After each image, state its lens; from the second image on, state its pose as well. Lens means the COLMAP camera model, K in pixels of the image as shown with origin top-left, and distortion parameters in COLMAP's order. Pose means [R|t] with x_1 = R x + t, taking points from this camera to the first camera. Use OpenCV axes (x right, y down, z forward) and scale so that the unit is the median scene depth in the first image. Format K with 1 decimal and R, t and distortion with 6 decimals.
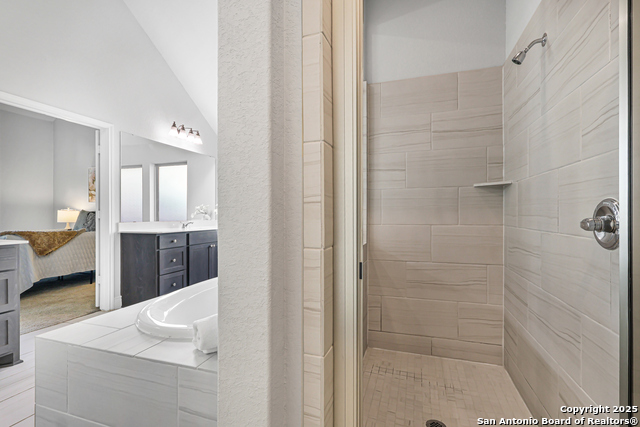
lens RADIAL K [[295.1, 0, 314.4], [0, 295.1, 212.8], [0, 0, 1]] dist [0.001154, 0.000437]
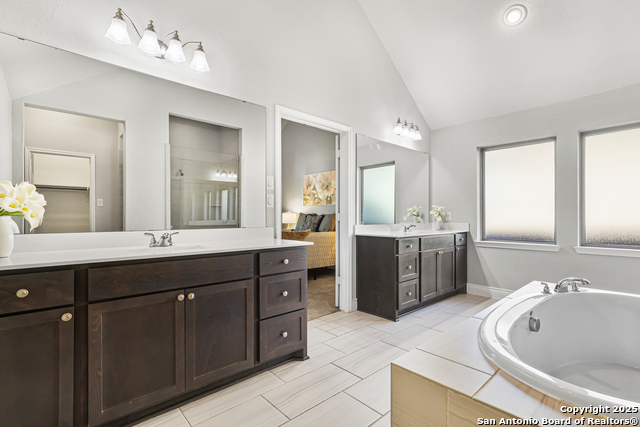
lens RADIAL K [[295.1, 0, 316.5], [0, 295.1, 213.9], [0, 0, 1]] dist [0.001154, 0.000437]
pose [[0.862812, -0.005069, -0.505499, -0.252197], [0.003037, 0.999984, -0.004844, 0.000348], [0.505516, 0.002644, 0.862813, 0.067320]]
